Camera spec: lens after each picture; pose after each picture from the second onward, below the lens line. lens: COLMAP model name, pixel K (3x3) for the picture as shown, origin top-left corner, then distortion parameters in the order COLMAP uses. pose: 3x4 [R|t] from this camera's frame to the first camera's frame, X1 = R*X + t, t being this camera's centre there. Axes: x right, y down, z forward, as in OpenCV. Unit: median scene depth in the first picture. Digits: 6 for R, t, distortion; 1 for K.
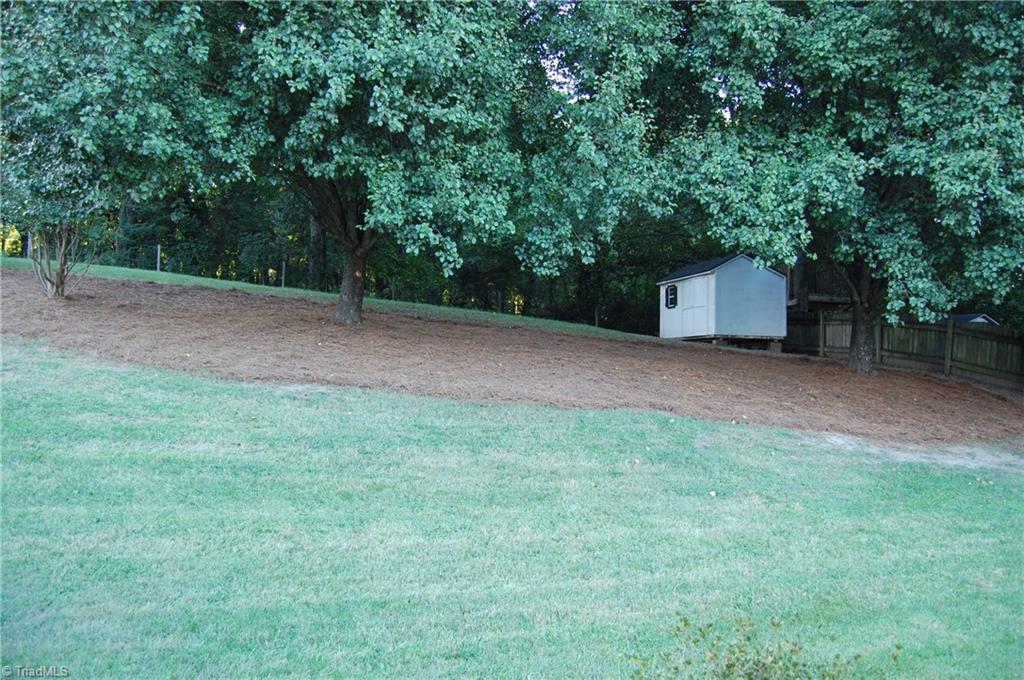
lens RADIAL K [[803.7, 0, 512.4], [0, 803.7, 340.2], [0, 0, 1]] dist [-0.094371, 0.038054]
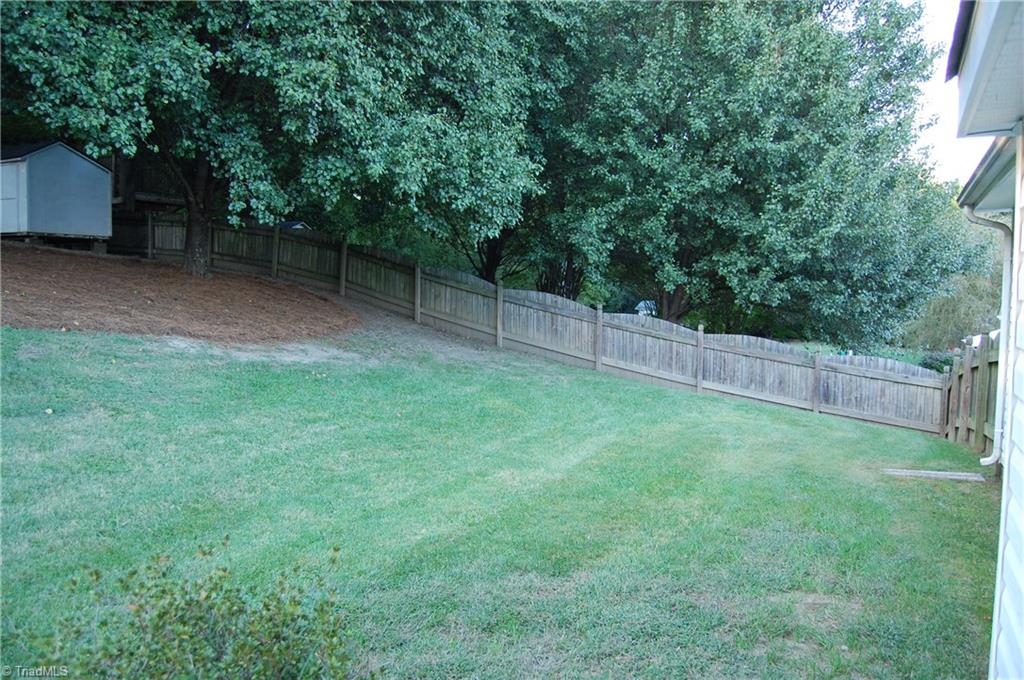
lens RADIAL K [[803.7, 0, 515.6], [0, 803.7, 342.4], [0, 0, 1]] dist [-0.094371, 0.038054]
pose [[0.685706, -0.056079, 0.725715, -0.010644], [-0.033584, 0.993528, 0.108506, 0.006043], [-0.727104, -0.098776, 0.679385, 0.043282]]
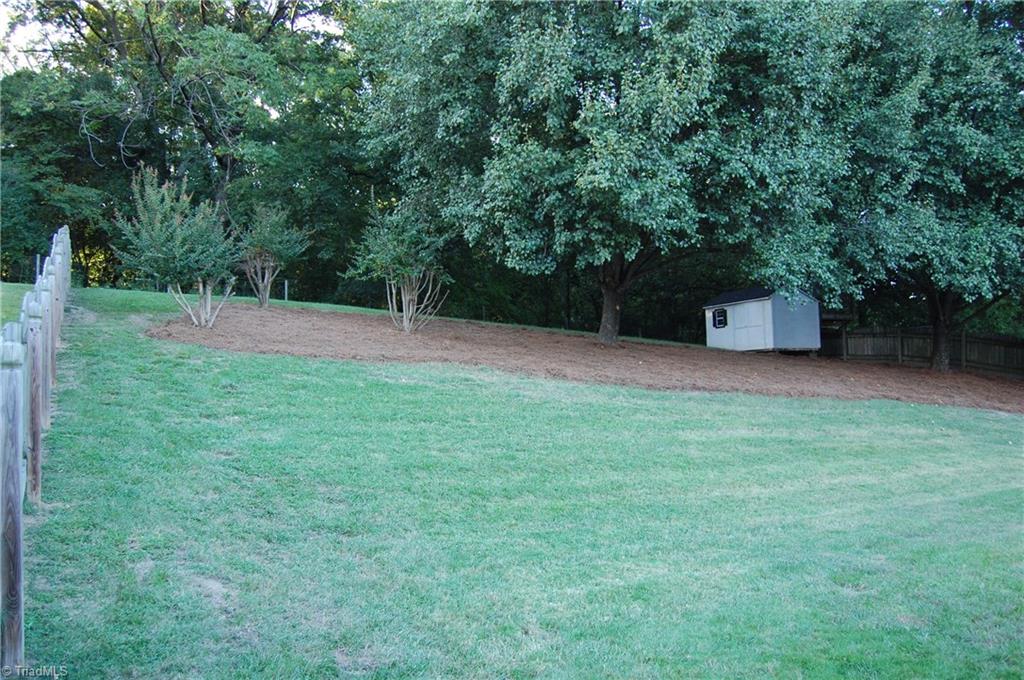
lens RADIAL K [[803.7, 0, 511.4], [0, 803.7, 339.7], [0, 0, 1]] dist [-0.094371, 0.038054]
pose [[0.978414, -0.027423, 0.204827, -0.836848], [0.032561, 0.999233, -0.021753, -0.013623], [-0.204074, 0.027953, 0.978556, -0.270655]]
